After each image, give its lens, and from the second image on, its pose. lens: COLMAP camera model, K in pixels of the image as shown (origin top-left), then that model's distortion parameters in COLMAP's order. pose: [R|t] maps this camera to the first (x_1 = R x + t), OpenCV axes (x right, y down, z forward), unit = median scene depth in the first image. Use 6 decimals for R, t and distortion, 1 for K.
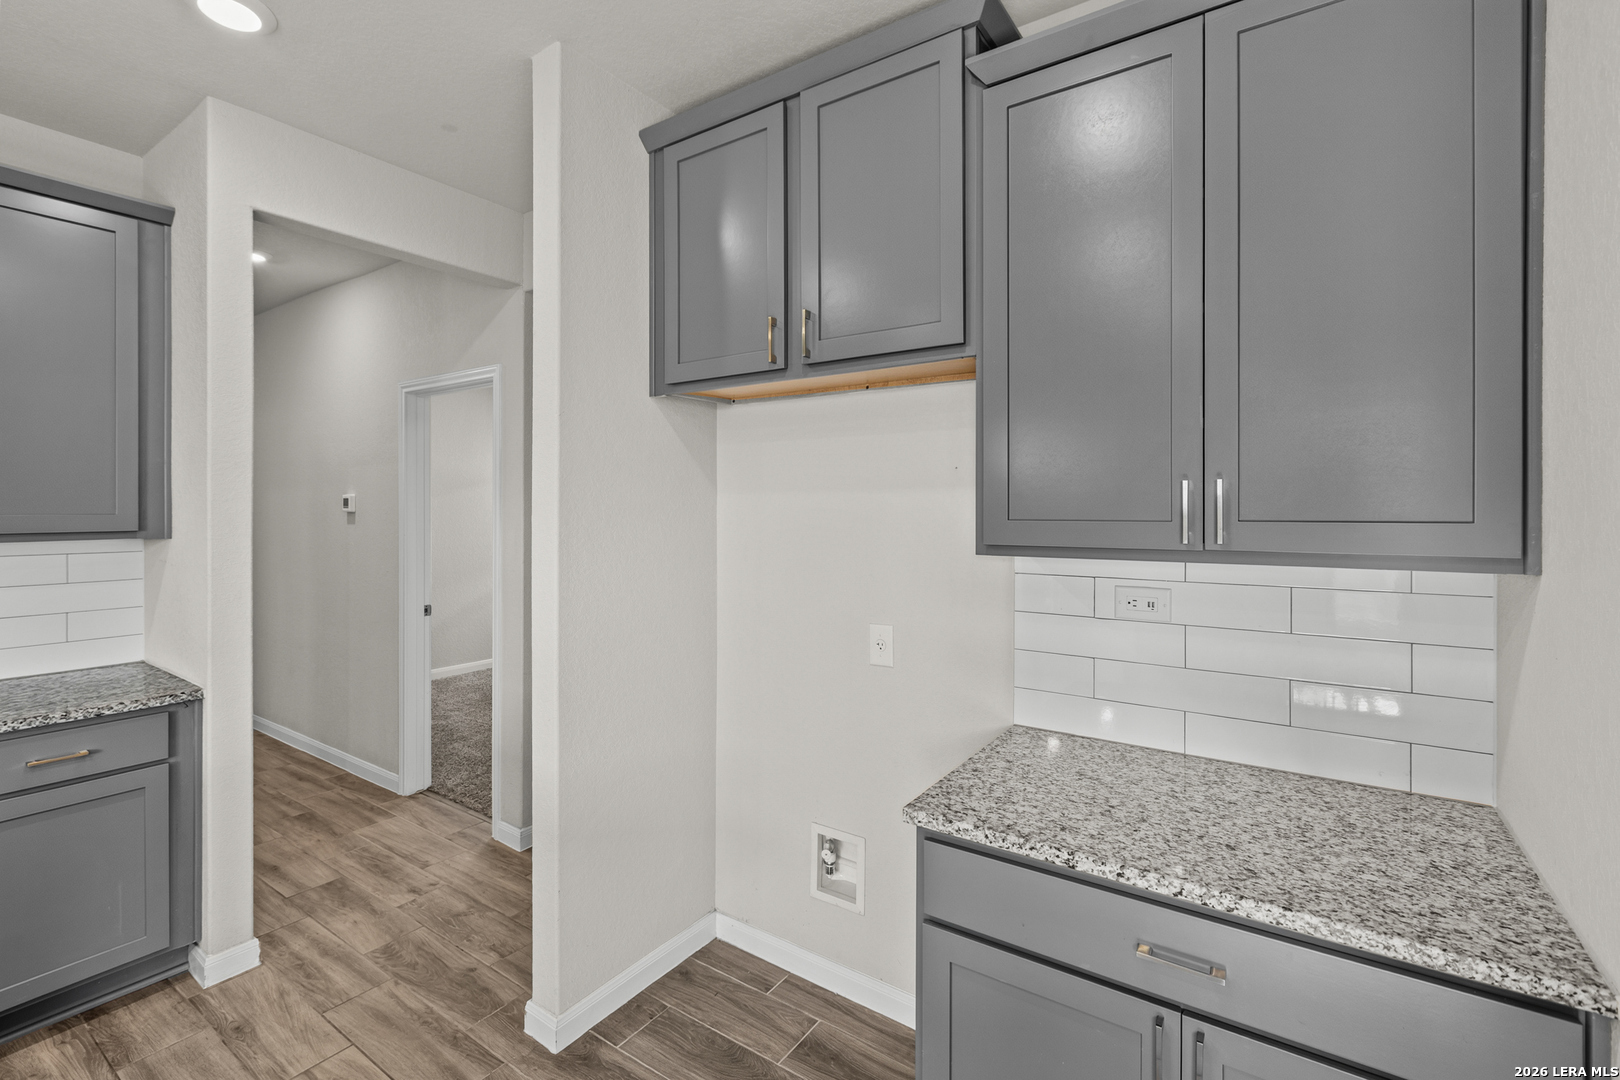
lens RADIAL K [[730.5, 0, 799.3], [0, 730.5, 508.8], [0, 0, 1]] dist [0.001033, -0.001387]
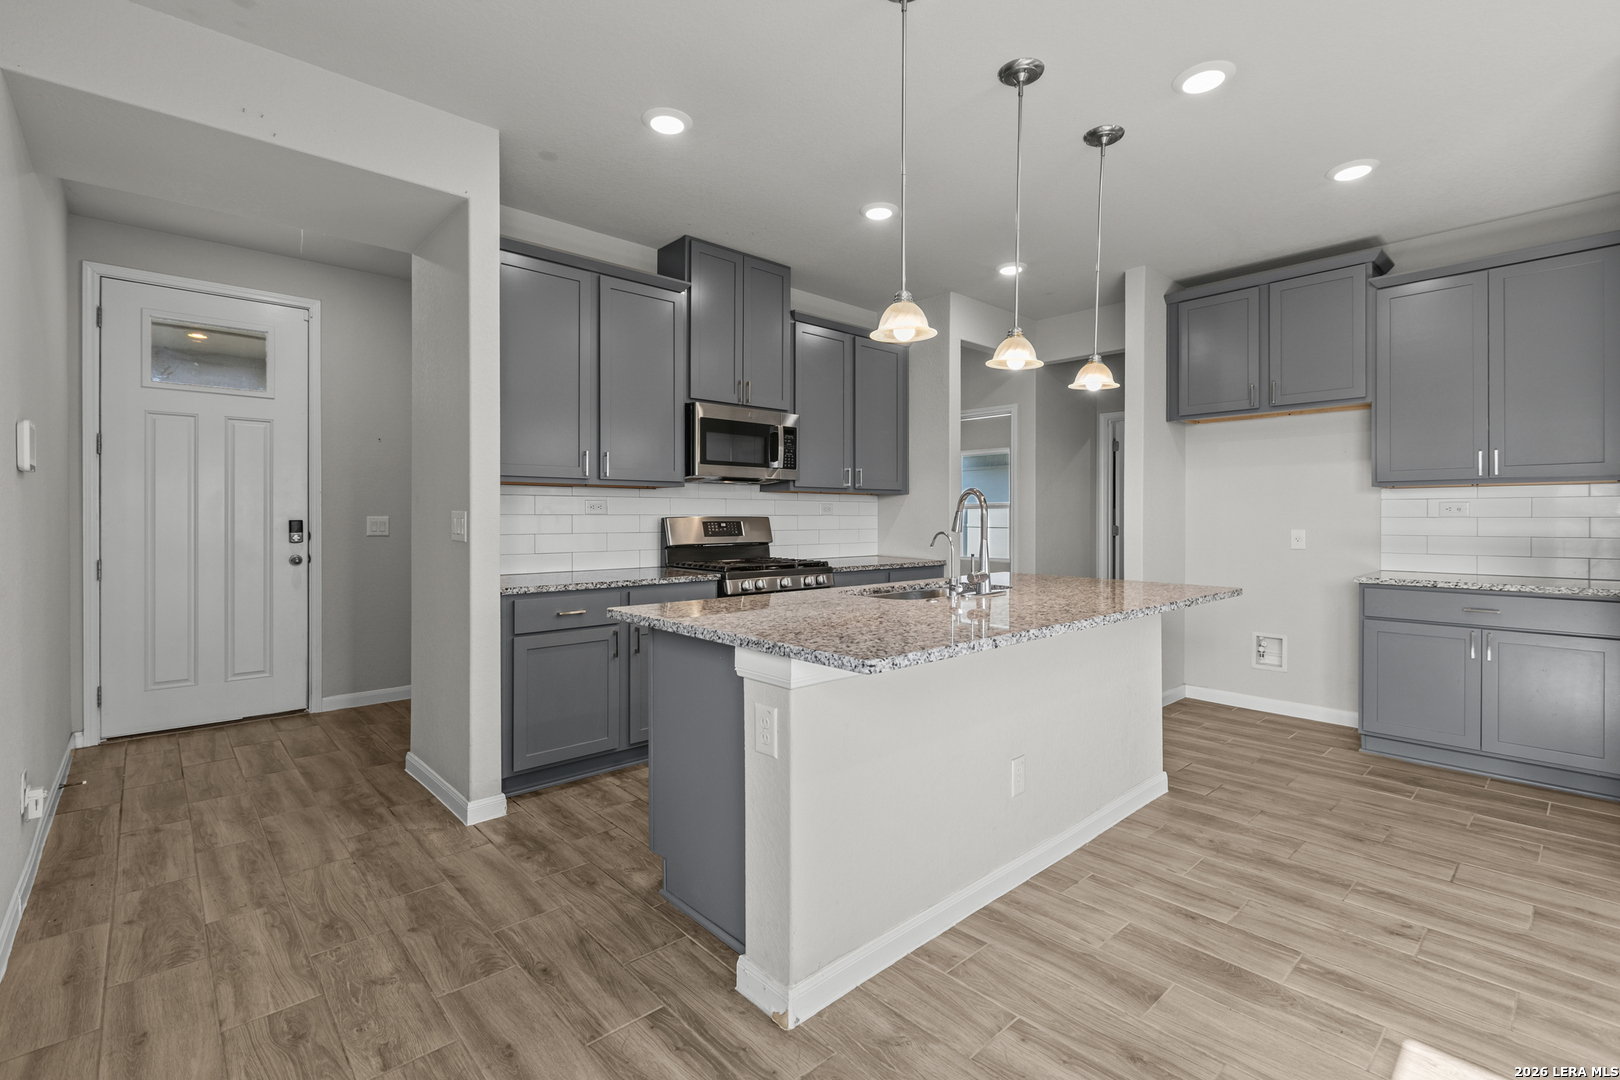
lens RADIAL K [[730.5, 0, 801.3], [0, 730.5, 521.6], [0, 0, 1]] dist [0.001033, -0.001387]
pose [[0.975932, 0.000854, -0.218072, -0.735534], [0.000141, 0.999990, 0.004546, 0.115851], [0.218073, -0.004467, 0.975922, -1.201692]]
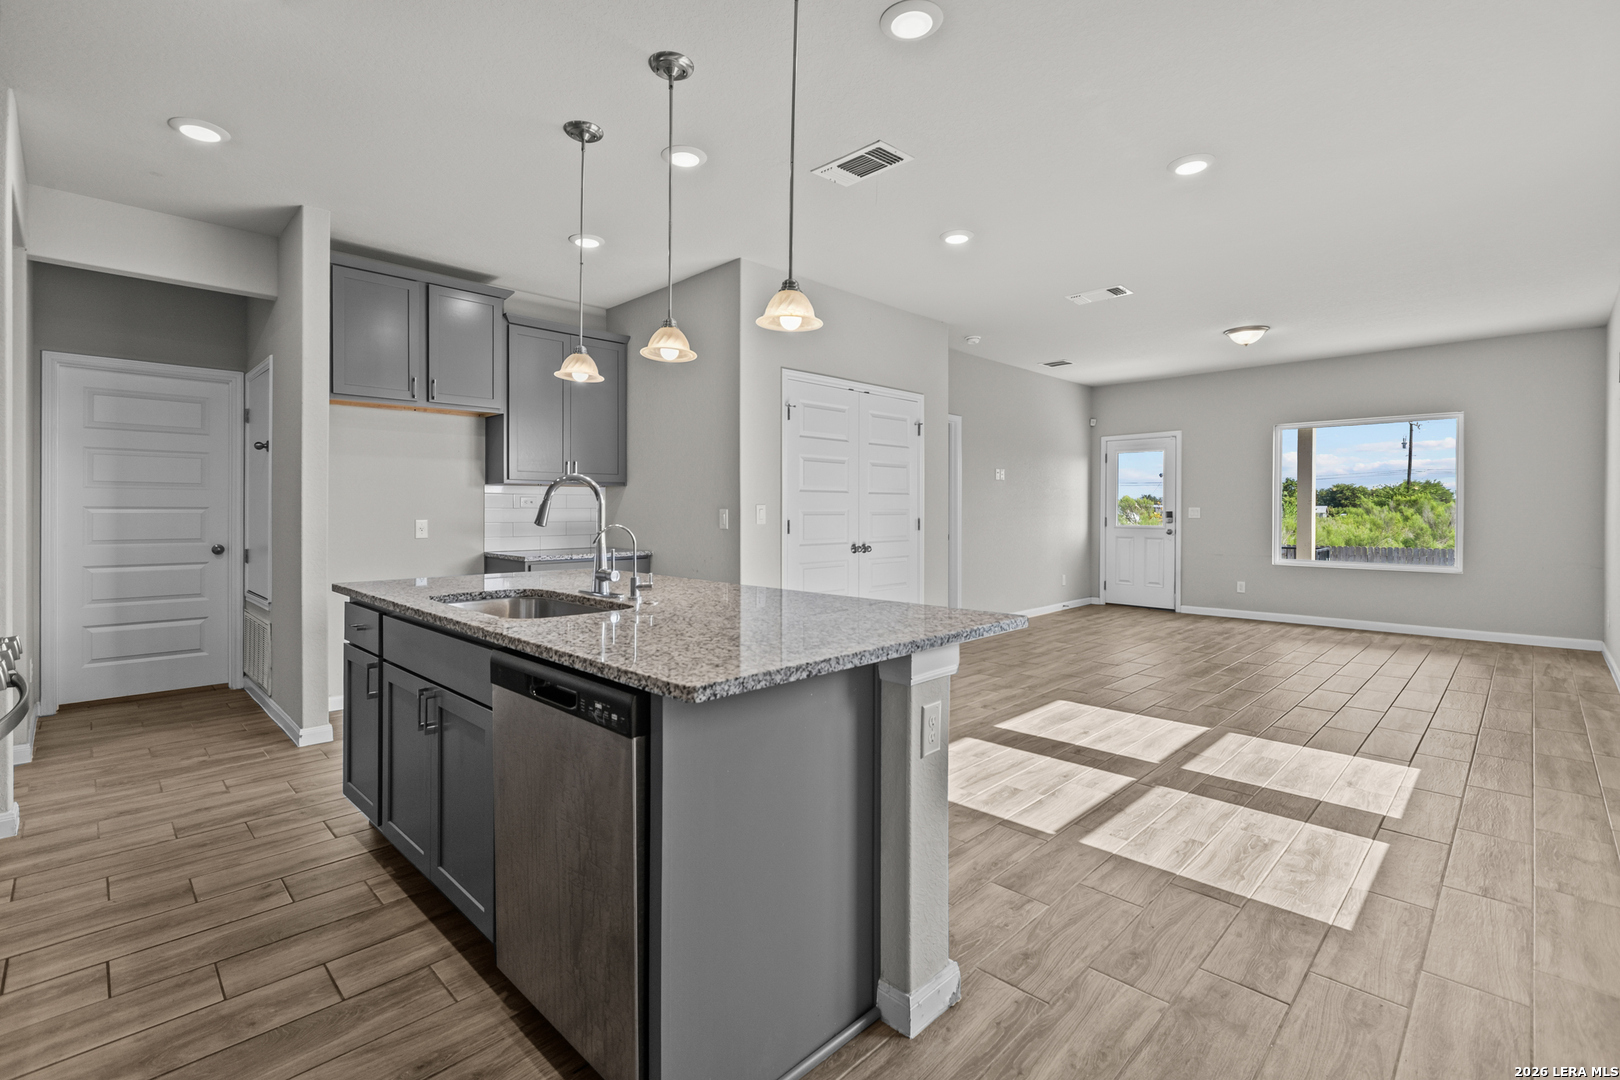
lens RADIAL K [[730.5, 0, 809.4], [0, 730.5, 515.3], [0, 0, 1]] dist [0.001033, -0.001387]
pose [[0.163677, -0.010652, 0.986456, -1.691060], [0.001578, 0.999943, 0.010536, 0.113817], [-0.986513, -0.000168, 0.163685, -0.458881]]
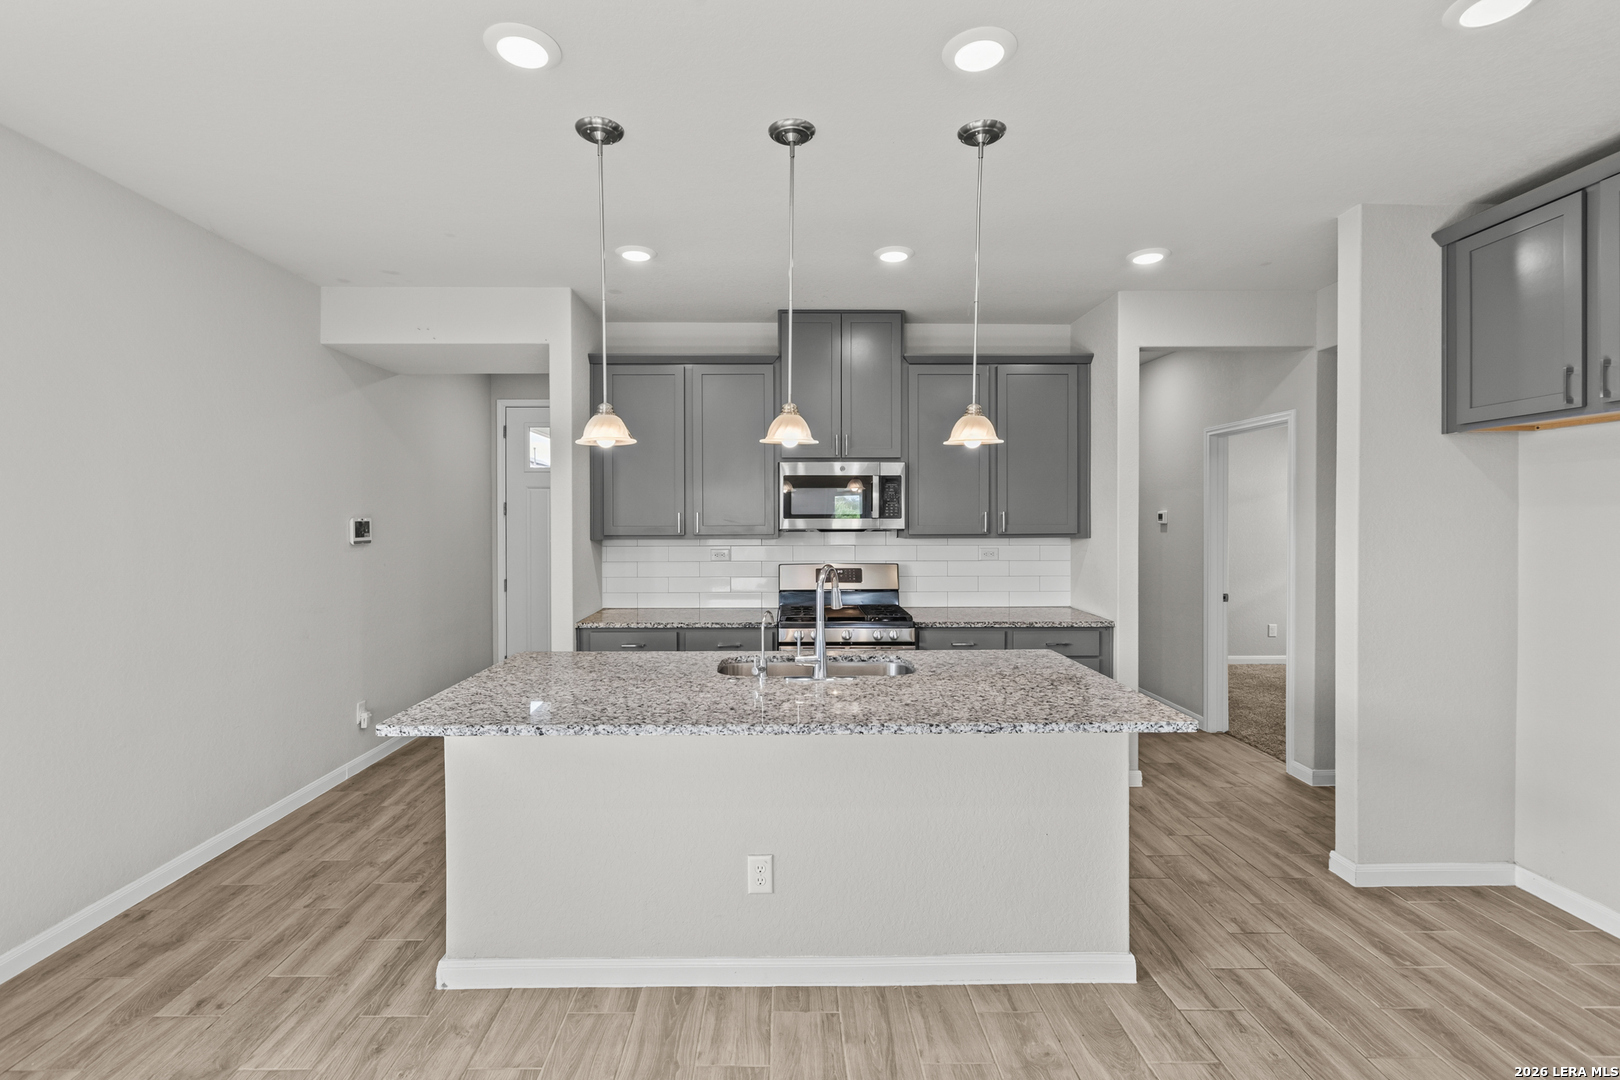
lens RADIAL K [[730.5, 0, 784.8], [0, 730.5, 527.3], [0, 0, 1]] dist [0.001033, -0.001387]
pose [[0.580835, 0.004463, -0.814009, 0.167439], [0.002421, 0.999971, 0.007211, 0.000028], [0.814018, -0.006159, 0.580808, -0.676324]]
